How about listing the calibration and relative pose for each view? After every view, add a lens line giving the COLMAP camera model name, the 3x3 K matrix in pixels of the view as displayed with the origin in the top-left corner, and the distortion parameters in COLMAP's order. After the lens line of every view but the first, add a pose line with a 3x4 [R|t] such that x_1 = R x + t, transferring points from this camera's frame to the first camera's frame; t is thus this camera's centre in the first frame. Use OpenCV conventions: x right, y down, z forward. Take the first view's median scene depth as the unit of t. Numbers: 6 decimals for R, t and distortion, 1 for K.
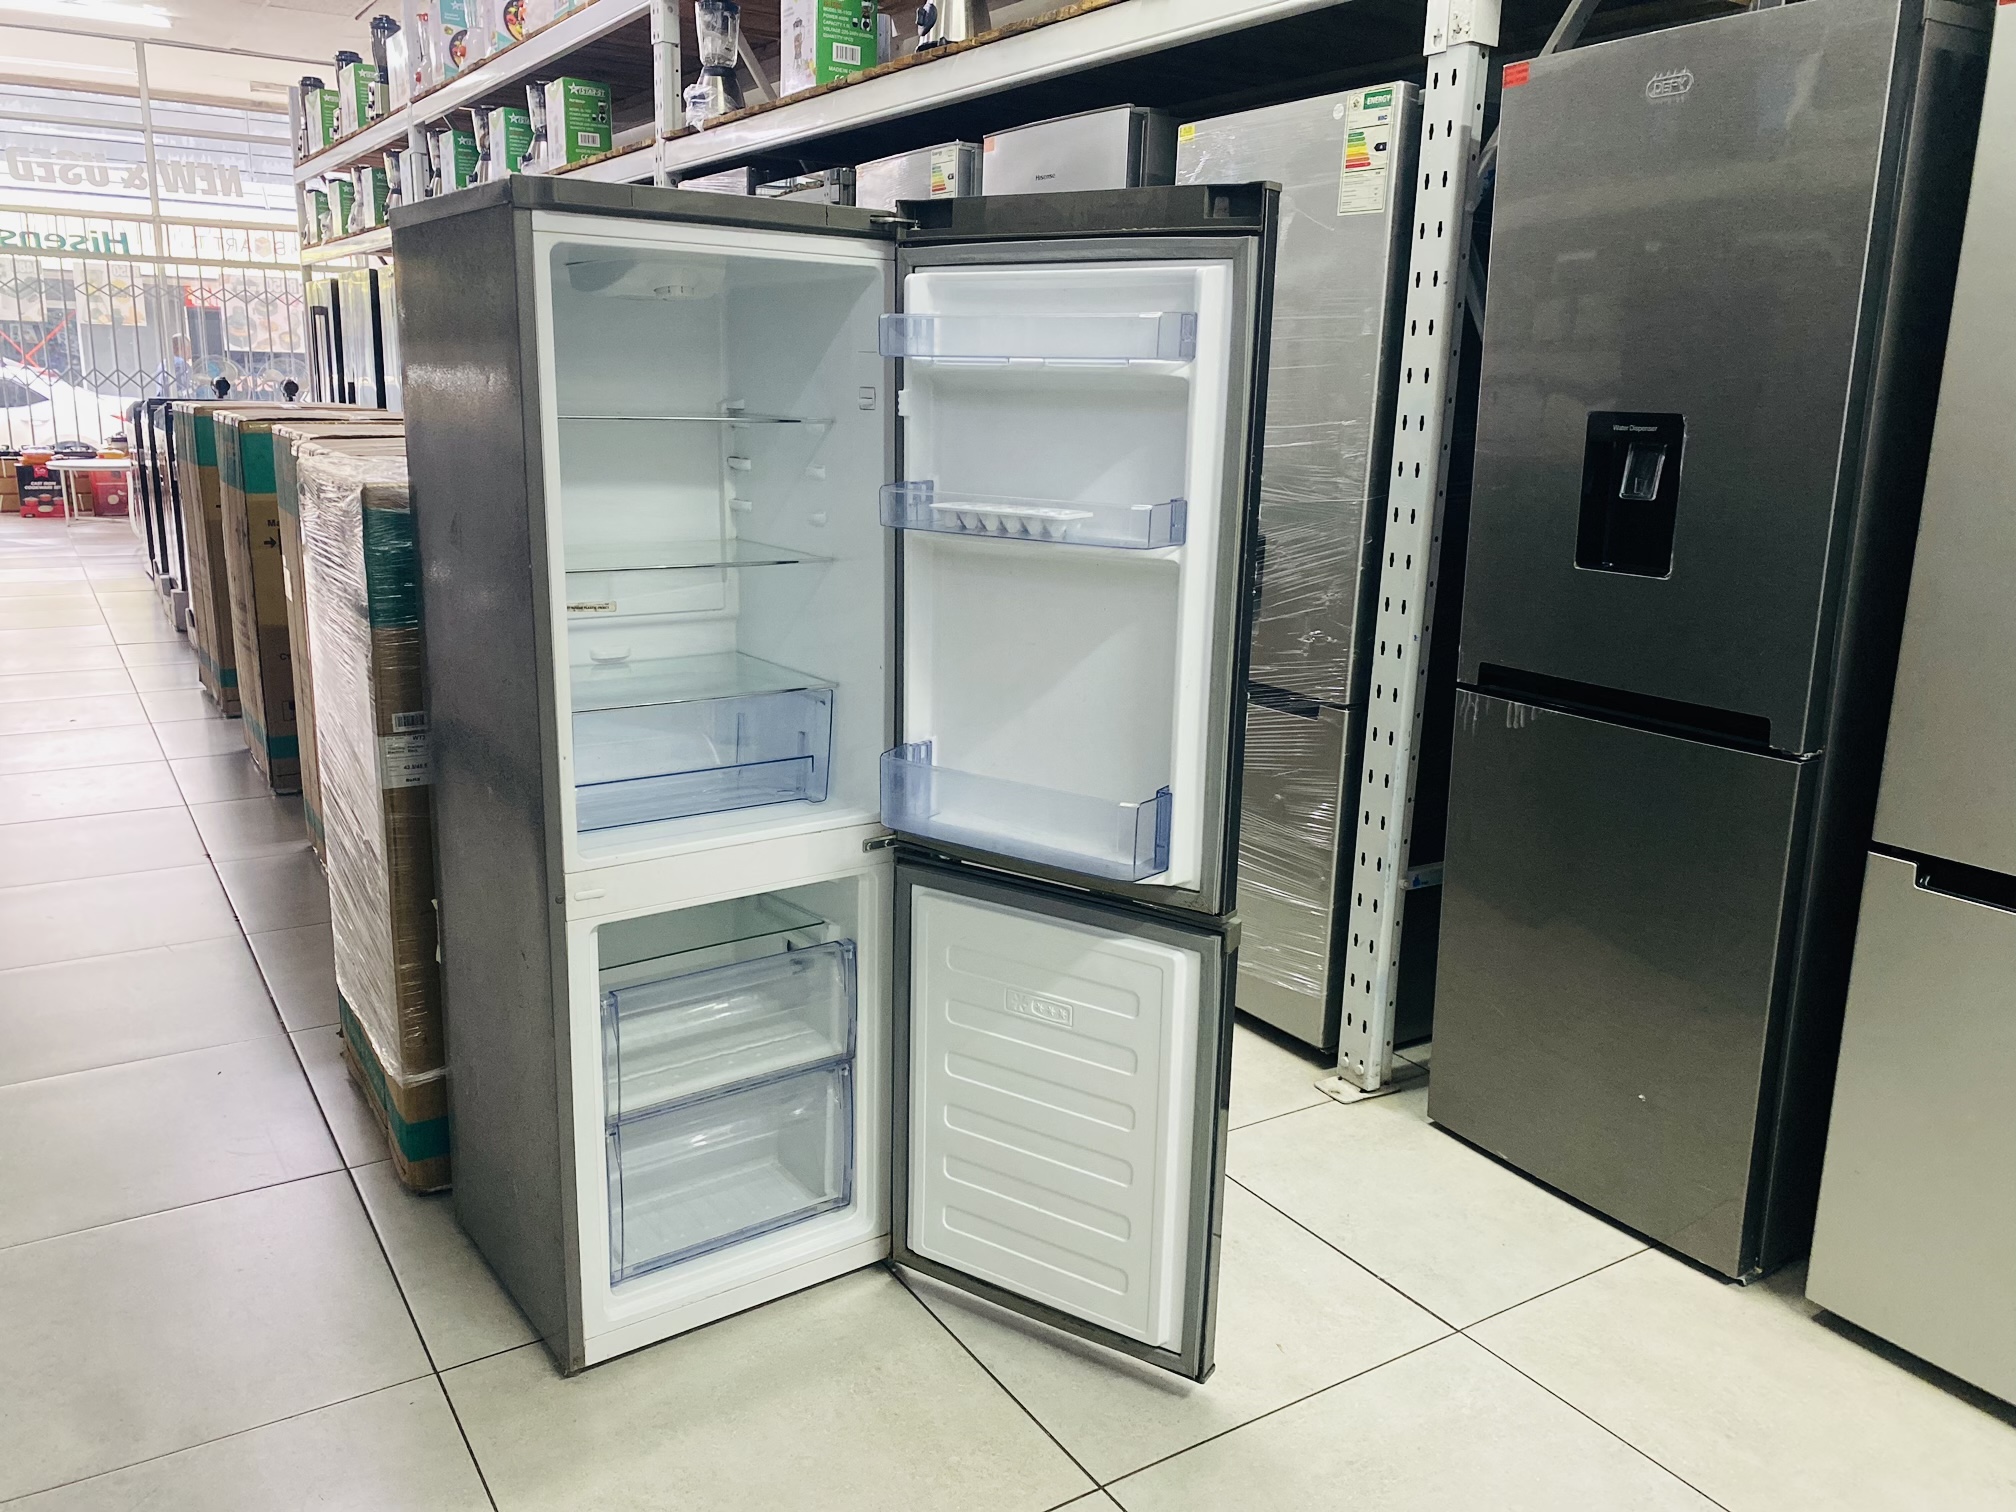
lens RADIAL K [[1537.8, 0, 1015.1], [0, 1537.8, 742.7], [0, 0, 1]] dist [0.017796, -0.016128]
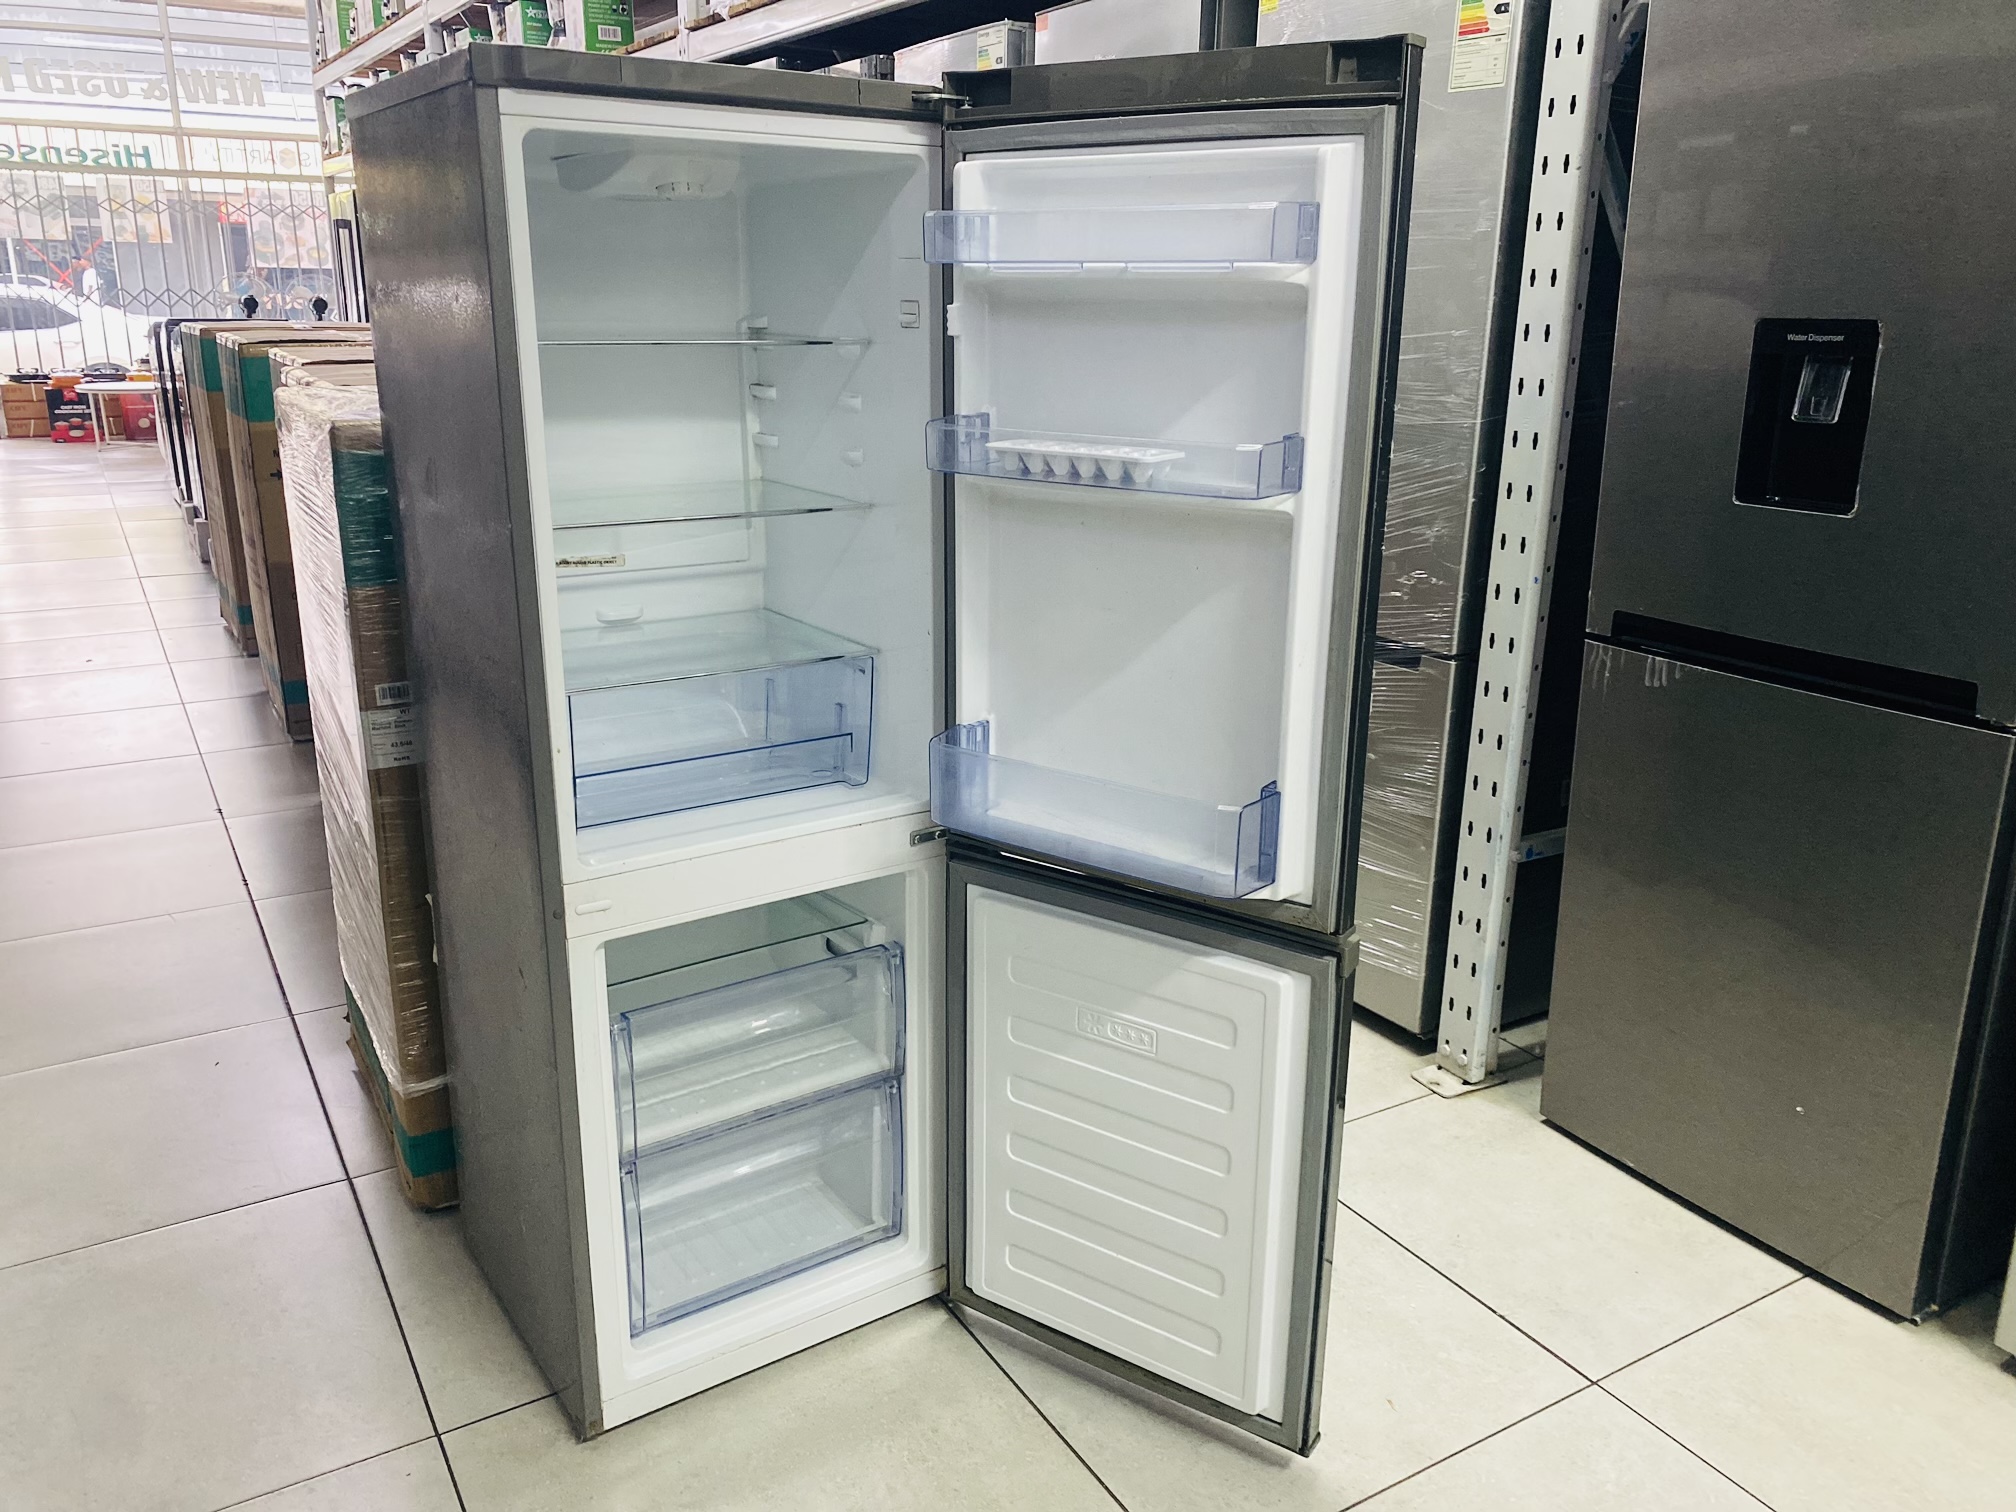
lens RADIAL K [[1537.8, 0, 1020.5], [0, 1537.8, 740.6], [0, 0, 1]] dist [0.017796, -0.016128]
pose [[0.999634, -0.005783, -0.026421, -0.010045], [0.007230, 0.998460, 0.055002, -0.025366], [0.026062, -0.055173, 0.998137, 0.101109]]
